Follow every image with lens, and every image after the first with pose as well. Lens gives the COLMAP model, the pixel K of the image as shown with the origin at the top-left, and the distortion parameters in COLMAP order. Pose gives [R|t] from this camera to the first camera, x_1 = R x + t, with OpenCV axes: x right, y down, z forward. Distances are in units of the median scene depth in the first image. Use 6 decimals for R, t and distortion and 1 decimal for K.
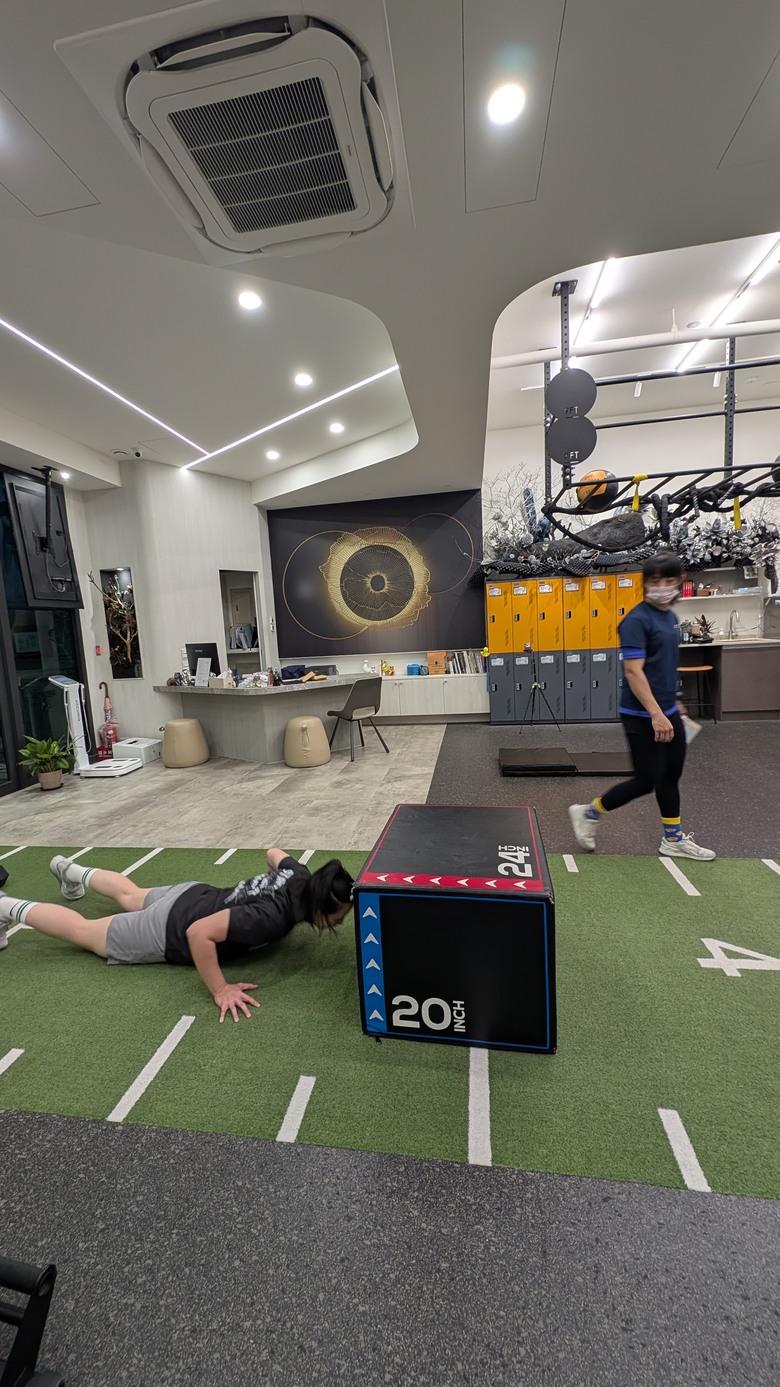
lens RADIAL K [[517.8, 0, 385.2], [0, 517.8, 683.6], [0, 0, 1]] dist [0.012330, -0.000121]
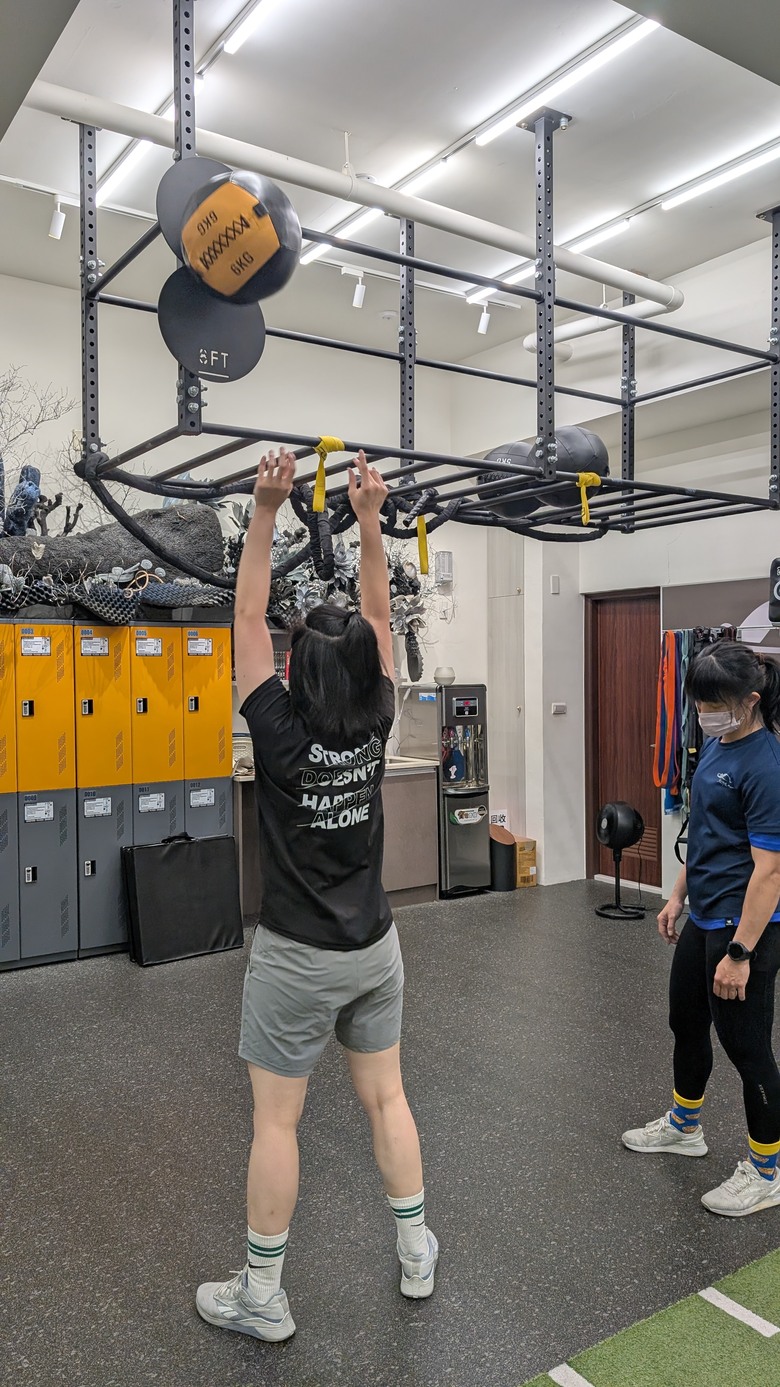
lens RADIAL K [[1016.2, 0, 382.6], [0, 1016.2, 707.5], [0, 0, 1]] dist [0.013928, -0.004784]
pose [[0.732218, 0.026621, 0.680549, -0.051828], [0.038749, 0.995989, -0.080652, -0.054460], [-0.679967, 0.085426, 0.728250, 0.204090]]
